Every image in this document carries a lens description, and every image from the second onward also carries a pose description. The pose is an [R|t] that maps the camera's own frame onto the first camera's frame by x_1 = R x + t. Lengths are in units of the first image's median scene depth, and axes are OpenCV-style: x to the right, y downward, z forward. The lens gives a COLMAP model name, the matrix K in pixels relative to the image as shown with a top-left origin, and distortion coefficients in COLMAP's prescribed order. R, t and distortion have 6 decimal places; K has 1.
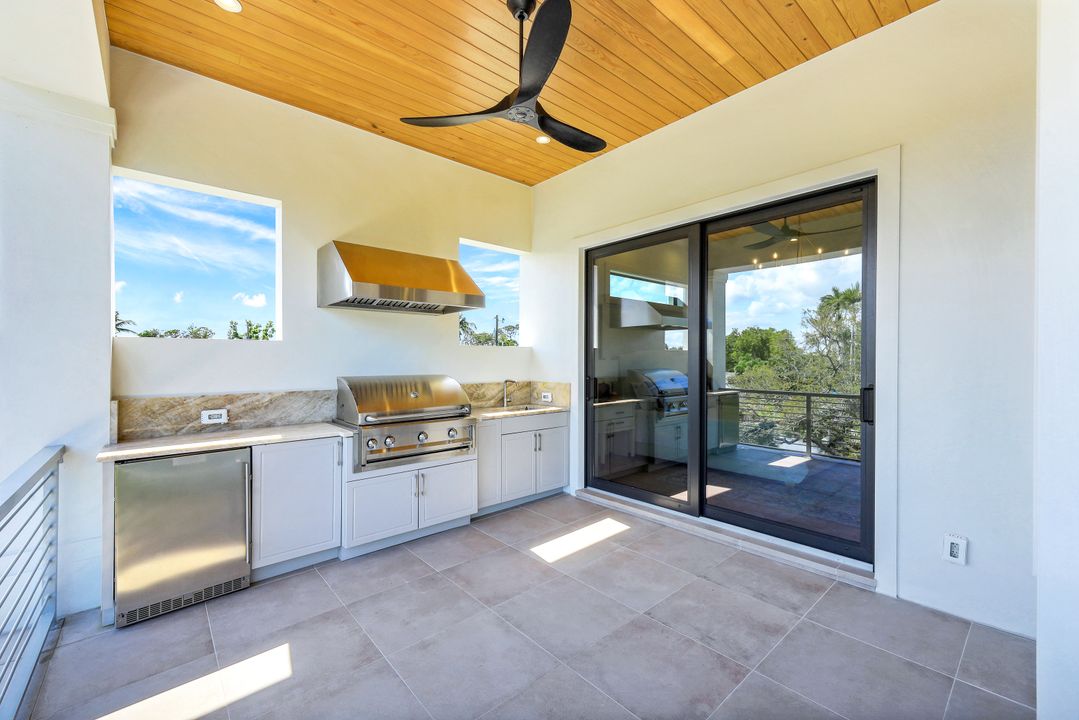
lens RADIAL K [[446.6, 0, 540.3], [0, 446.6, 364.7], [0, 0, 1]] dist [0.002010, -0.000494]
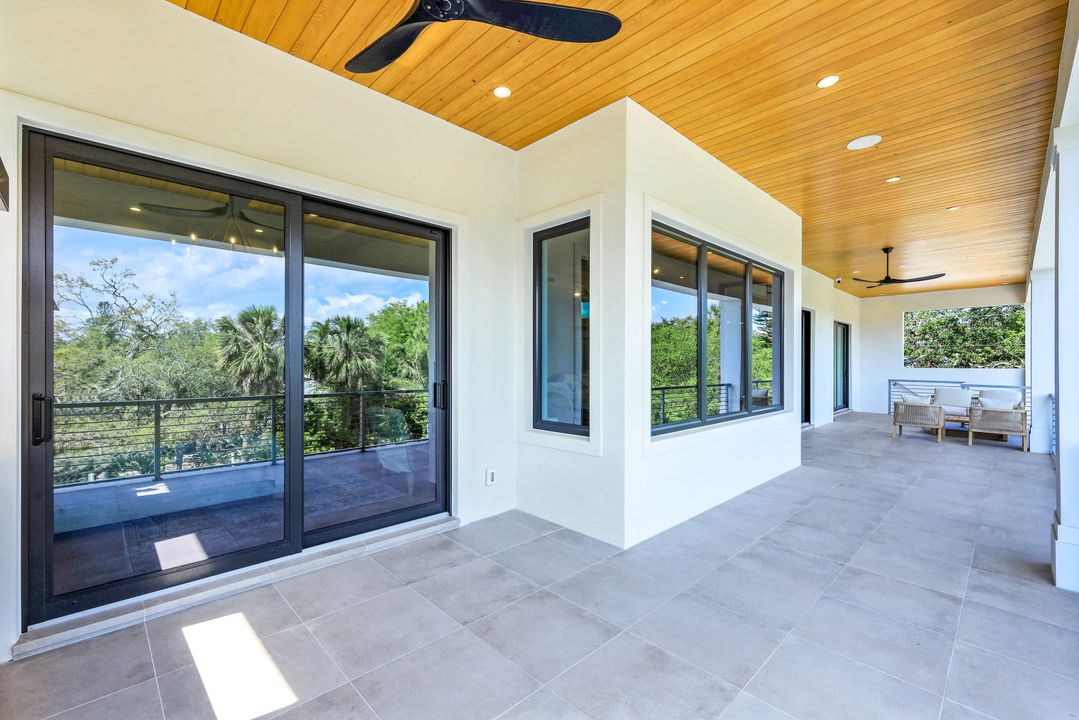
lens RADIAL K [[467.8, 0, 539.5], [0, 467.8, 360.0], [0, 0, 1]] dist [0.001320, -0.000094]
pose [[-0.060233, 0.005408, 0.998170, -0.609240], [0.007772, 0.999958, -0.004948, -0.004718], [-0.998154, 0.007460, -0.060273, 0.697605]]
